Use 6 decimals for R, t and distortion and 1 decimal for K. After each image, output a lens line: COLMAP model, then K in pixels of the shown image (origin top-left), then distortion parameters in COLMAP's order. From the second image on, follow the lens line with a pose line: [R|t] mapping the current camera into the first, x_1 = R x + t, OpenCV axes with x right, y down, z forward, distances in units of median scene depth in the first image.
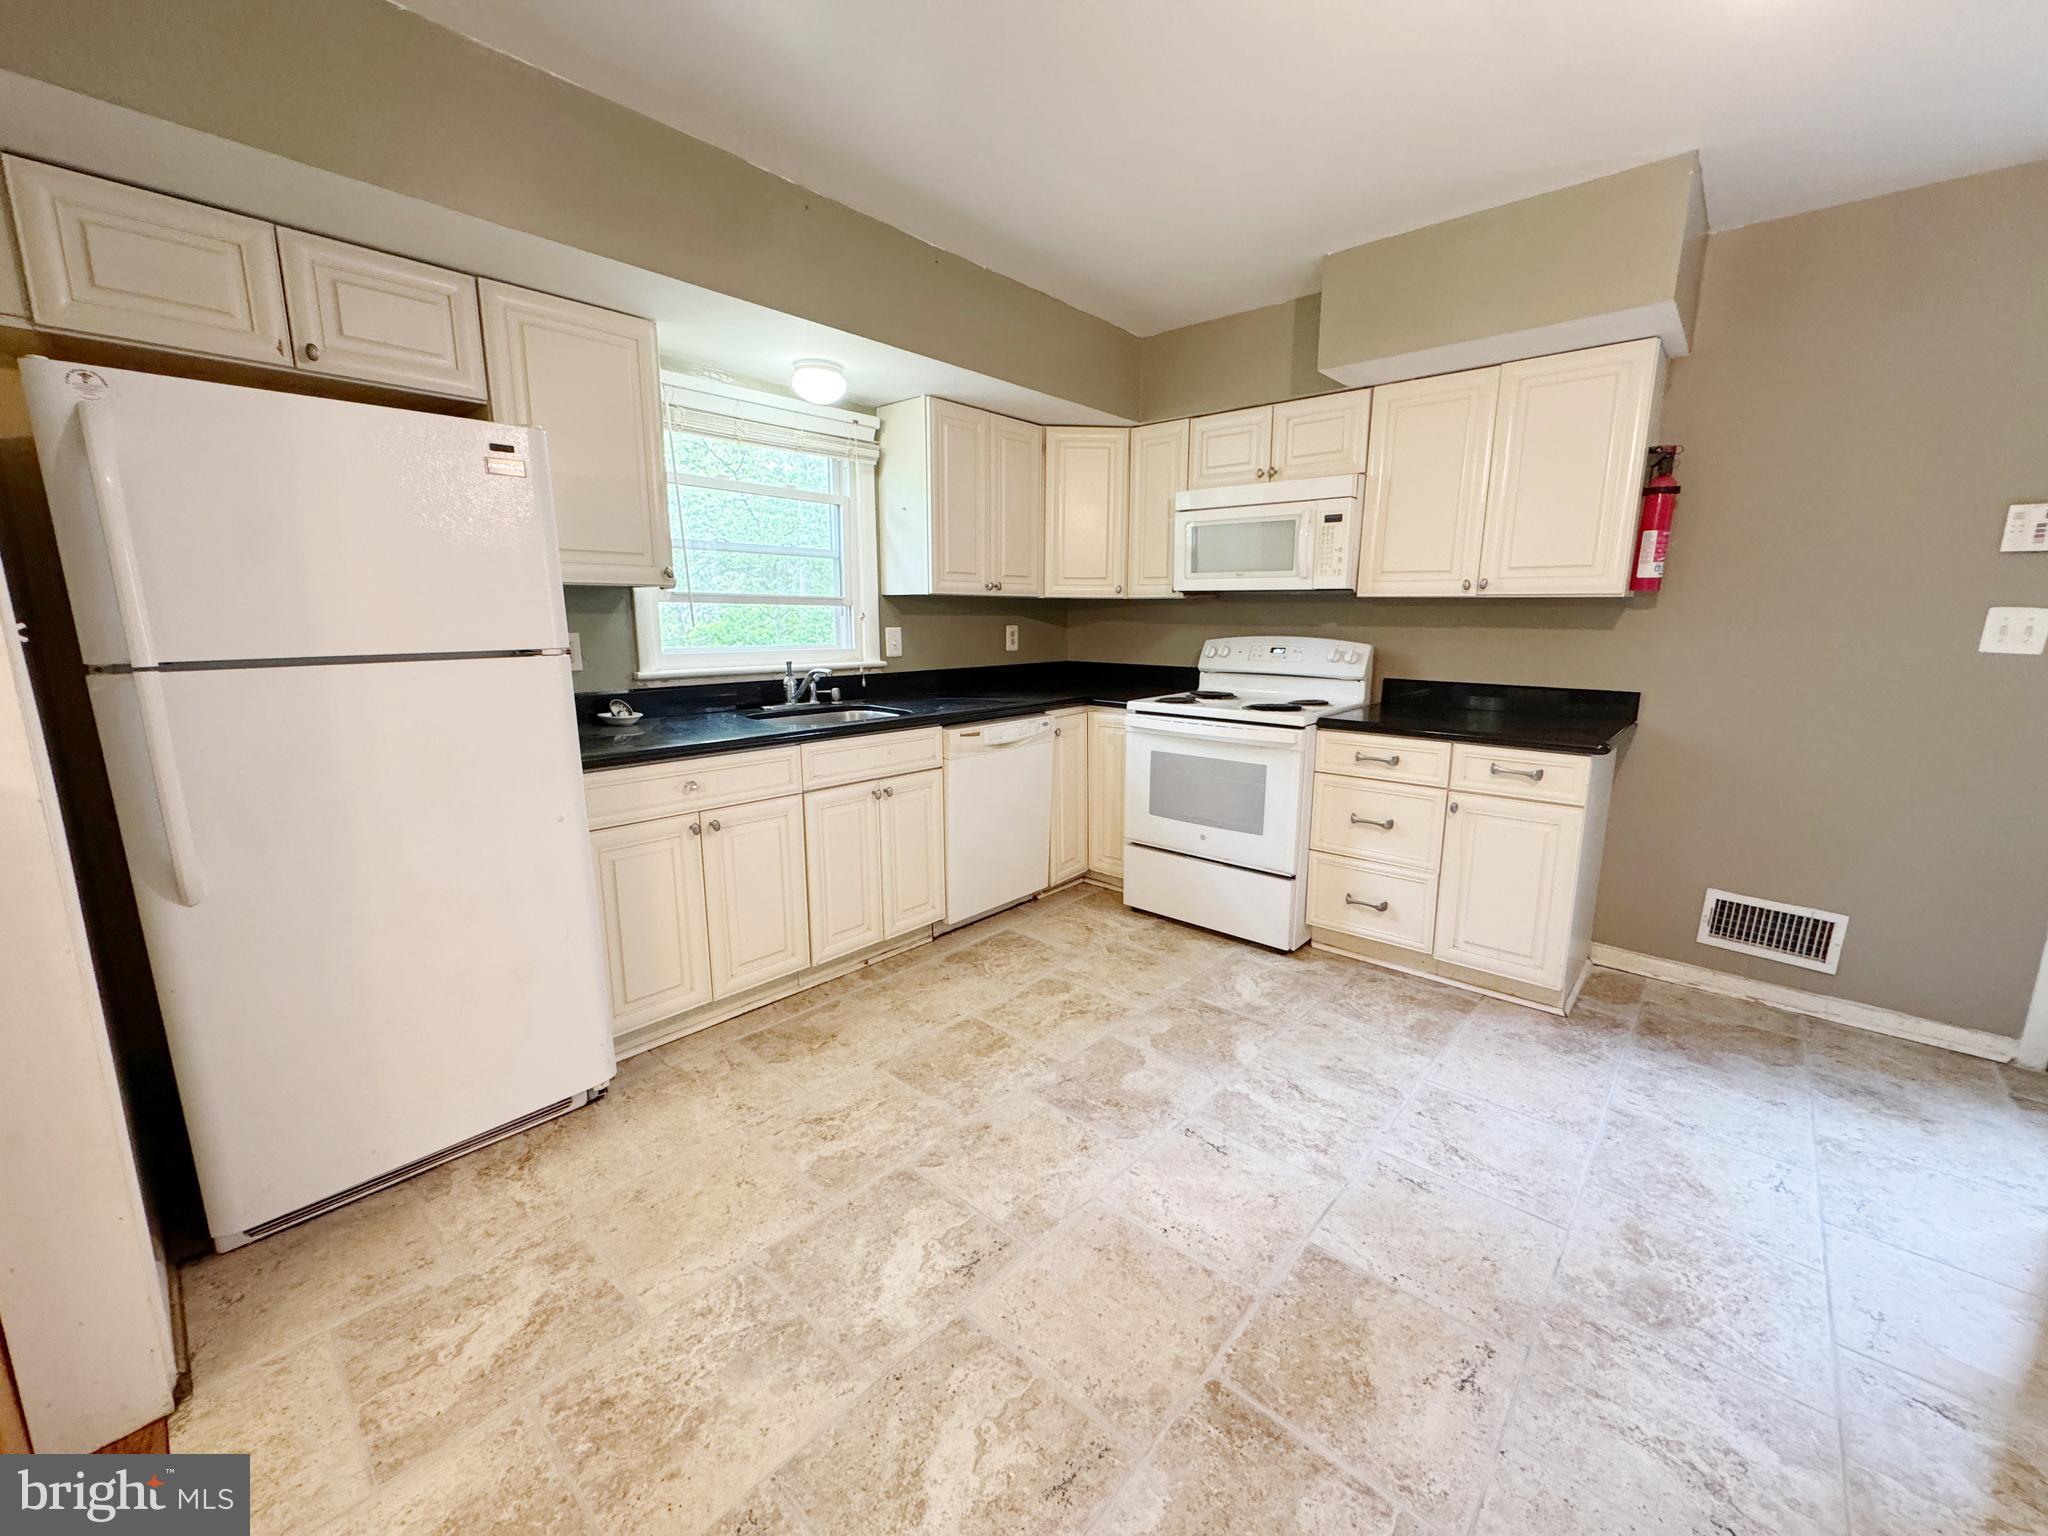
lens RADIAL K [[809.9, 0, 1025.3], [0, 809.9, 765.0], [0, 0, 1]] dist [-0.002824, -0.000216]
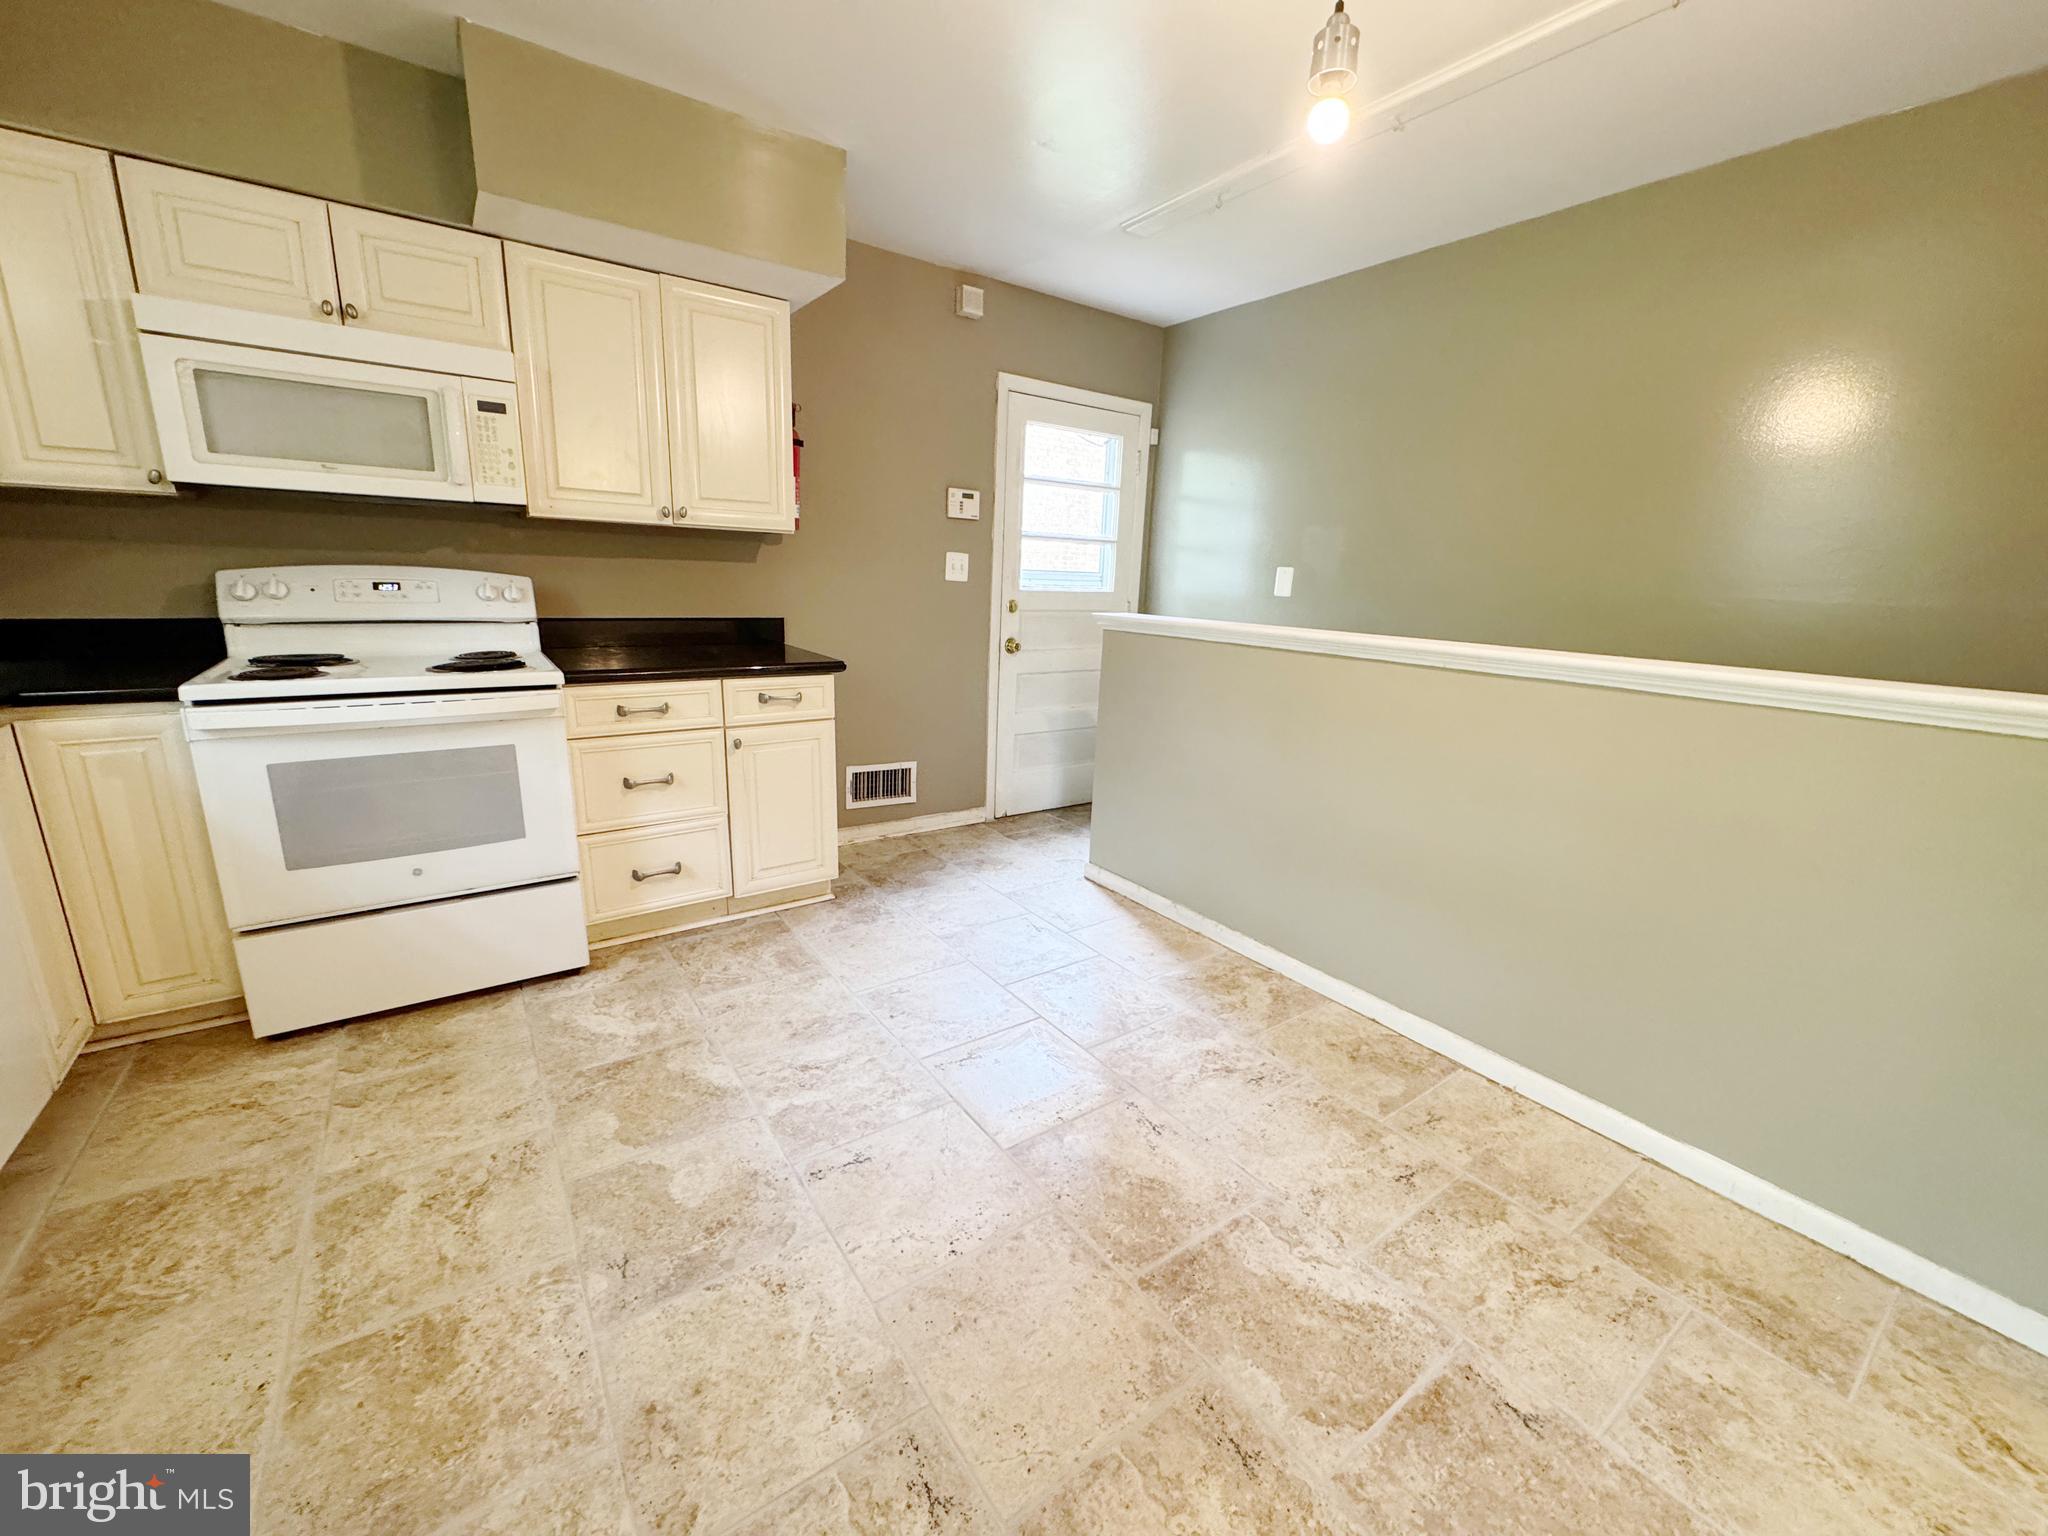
lens RADIAL K [[809.9, 0, 1018.3], [0, 809.9, 767.6], [0, 0, 1]] dist [-0.002824, -0.000216]
pose [[0.225708, -0.225790, 0.947668, -0.338816], [0.145466, 0.969676, 0.196387, -0.064157], [-0.963273, 0.093528, 0.251708, 0.423497]]
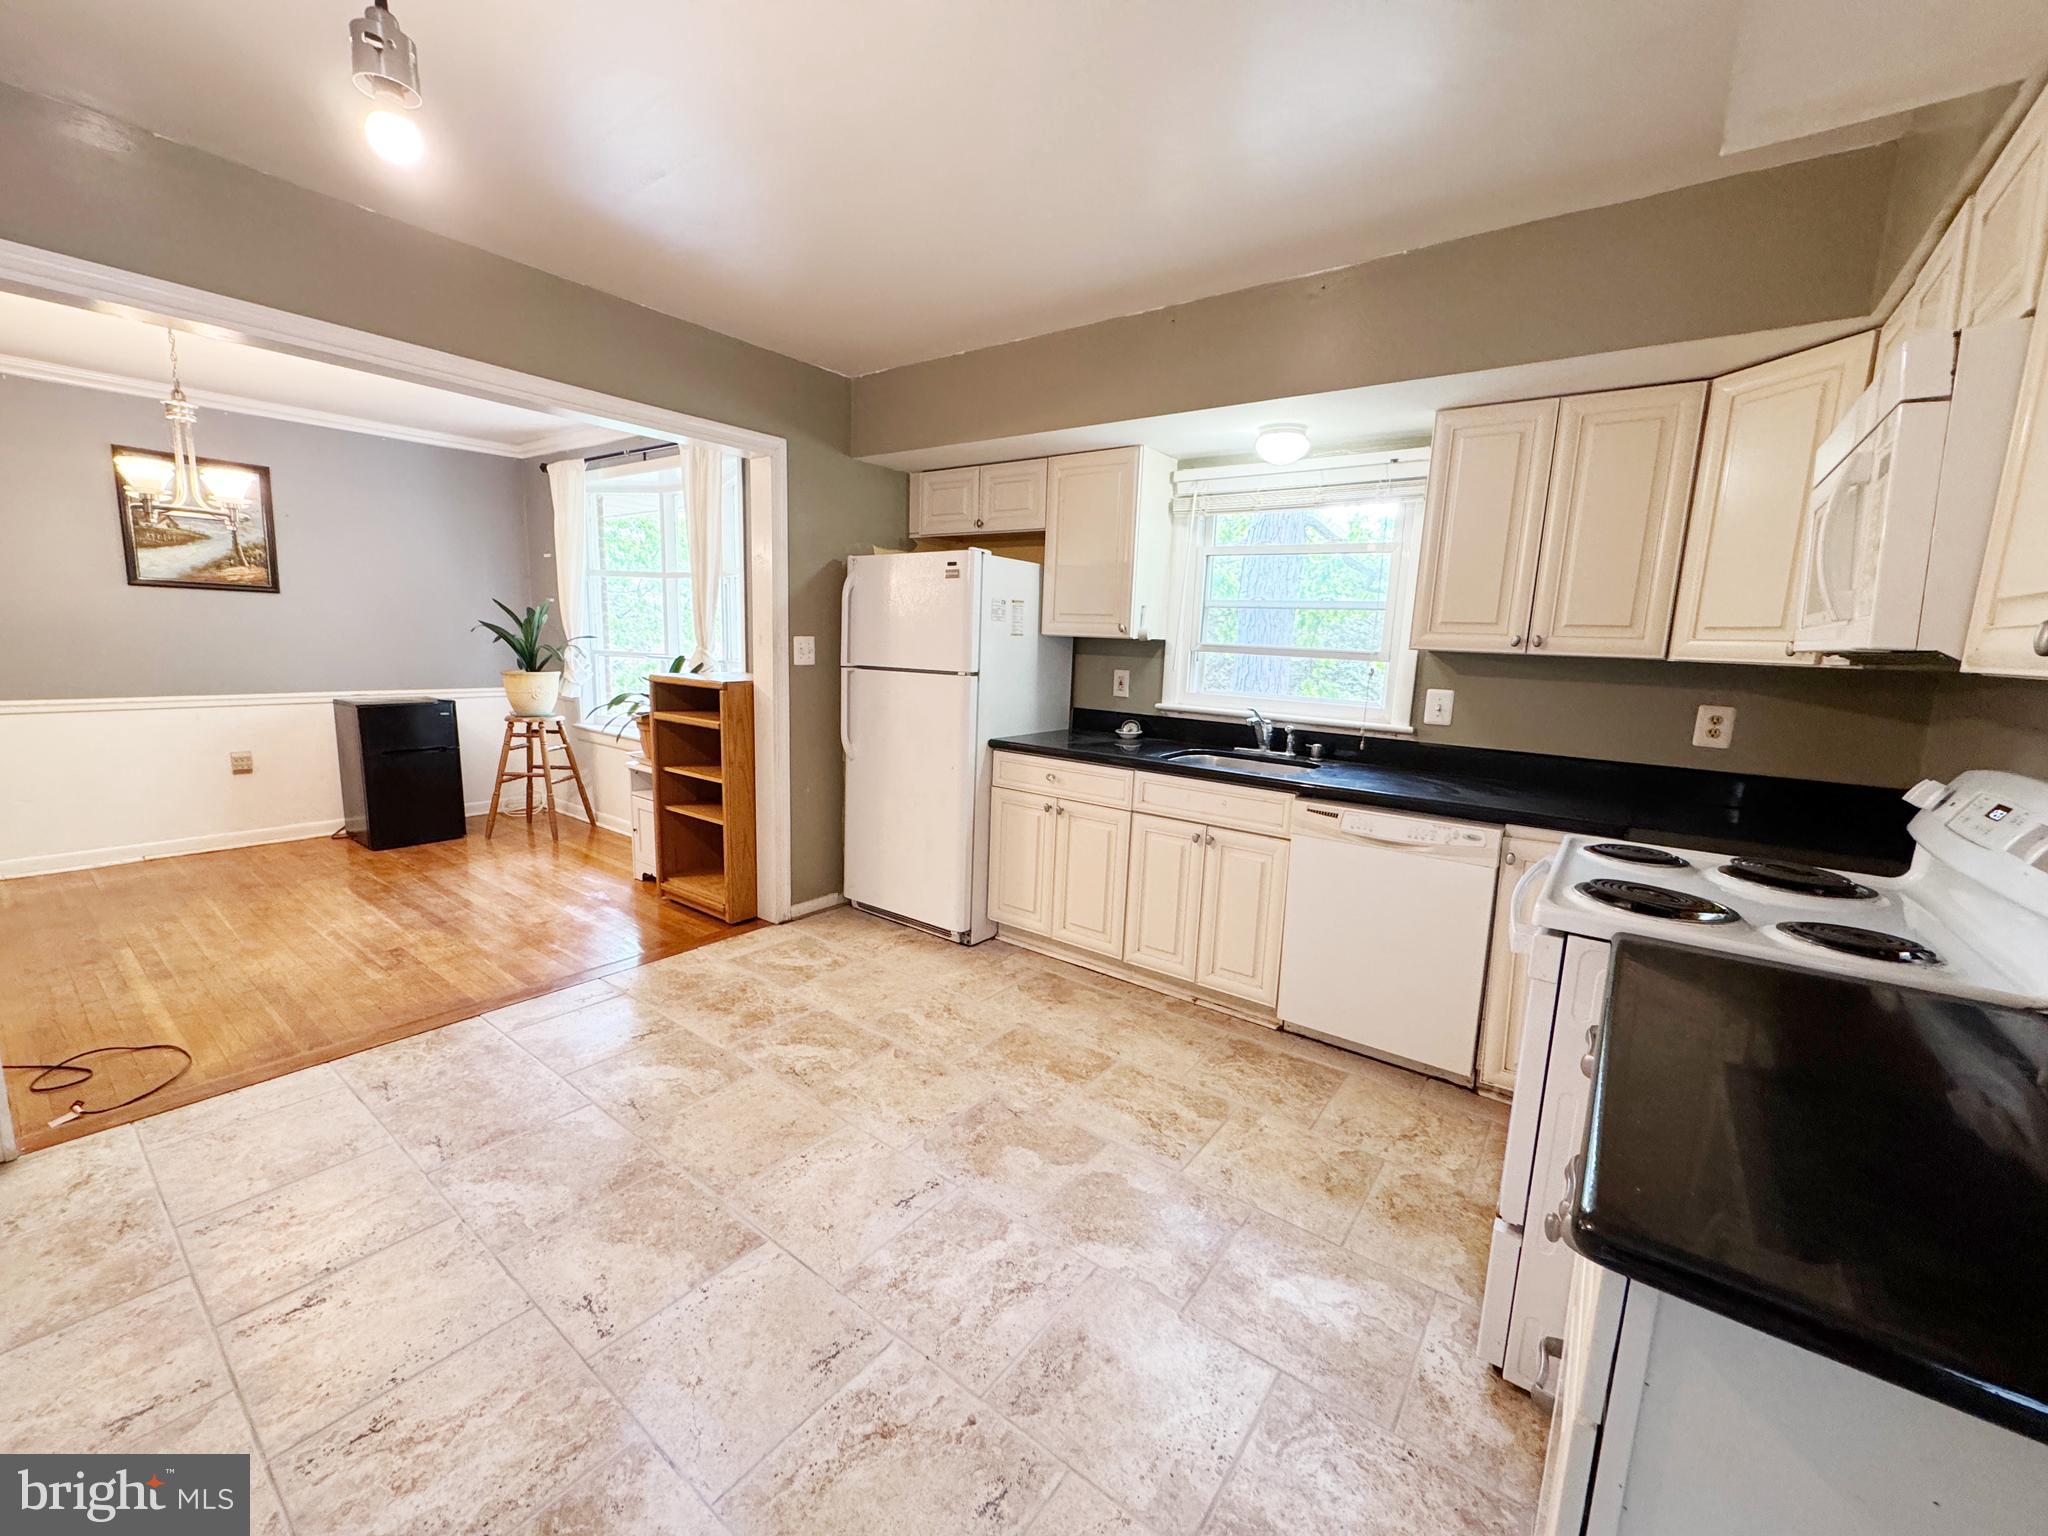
lens RADIAL K [[809.9, 0, 1020.1], [0, 809.9, 763.2], [0, 0, 1]] dist [-0.002824, -0.000216]
pose [[0.086923, 0.152438, -0.984483, 0.843311], [-0.221559, 0.966432, 0.130081, -0.147725], [0.971265, 0.206814, 0.117779, 0.674013]]
